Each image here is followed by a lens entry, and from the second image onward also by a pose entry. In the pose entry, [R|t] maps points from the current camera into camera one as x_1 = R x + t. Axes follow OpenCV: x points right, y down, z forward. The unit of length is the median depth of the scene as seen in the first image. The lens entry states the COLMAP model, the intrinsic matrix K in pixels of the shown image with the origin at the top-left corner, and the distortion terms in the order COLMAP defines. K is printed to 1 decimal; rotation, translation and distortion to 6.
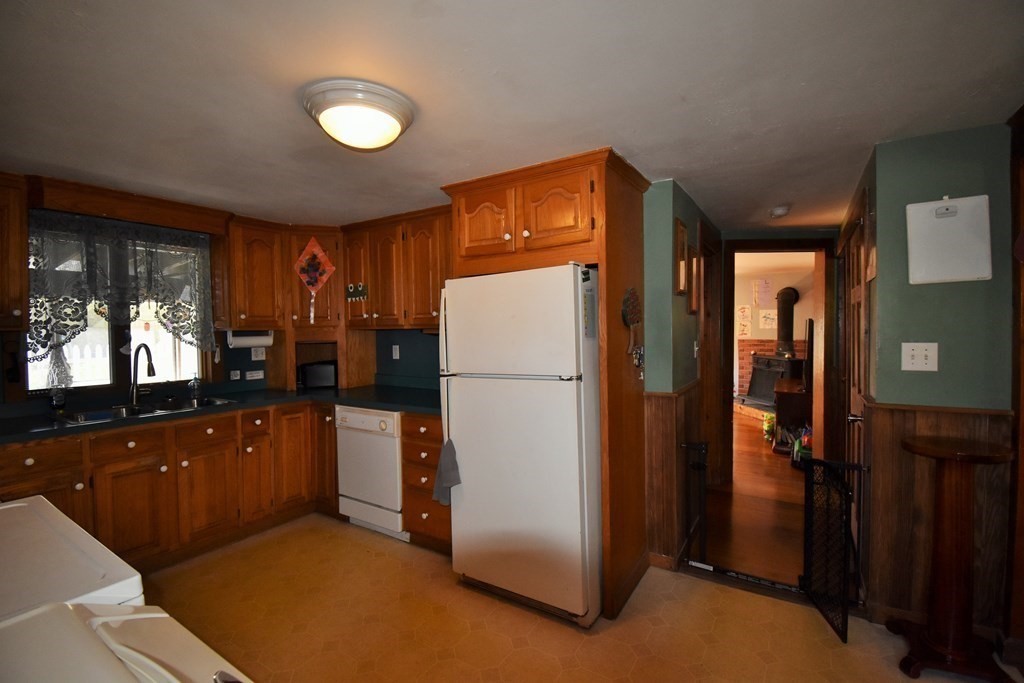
lens RADIAL K [[448.4, 0, 513.1], [0, 448.4, 338.4], [0, 0, 1]] dist [0.022022, -0.026706]
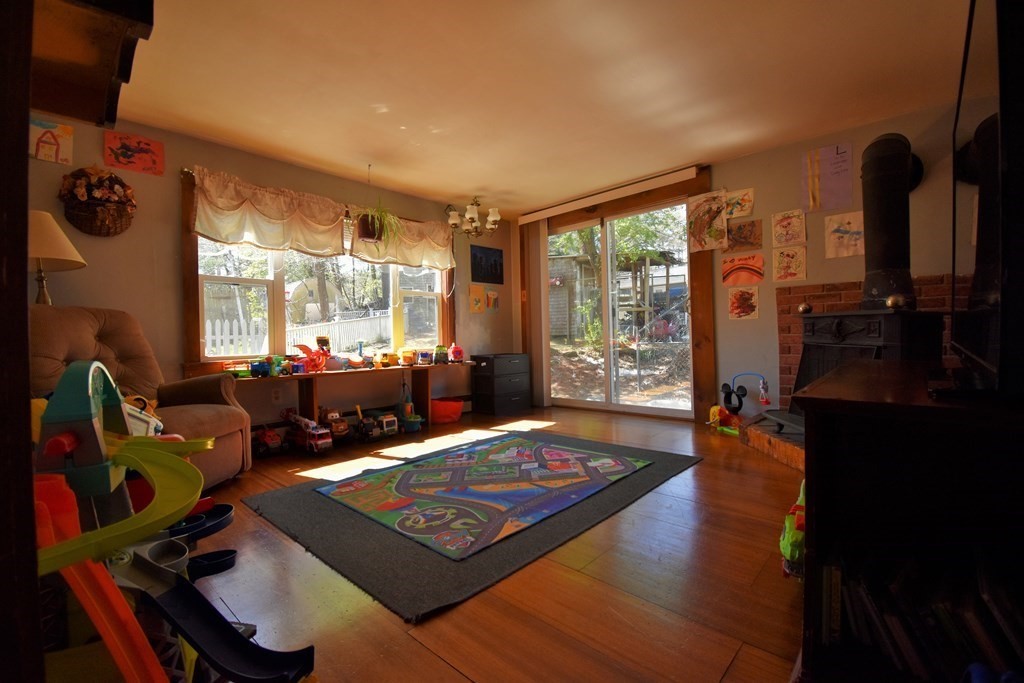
lens RADIAL K [[447.7, 0, 509.8], [0, 447.7, 338.4], [0, 0, 1]] dist [0.022122, -0.028433]
pose [[0.982942, -0.010748, -0.183602, 0.681424], [0.007371, 0.999791, -0.019066, 0.129022], [0.183769, 0.017387, 0.982816, 1.081902]]
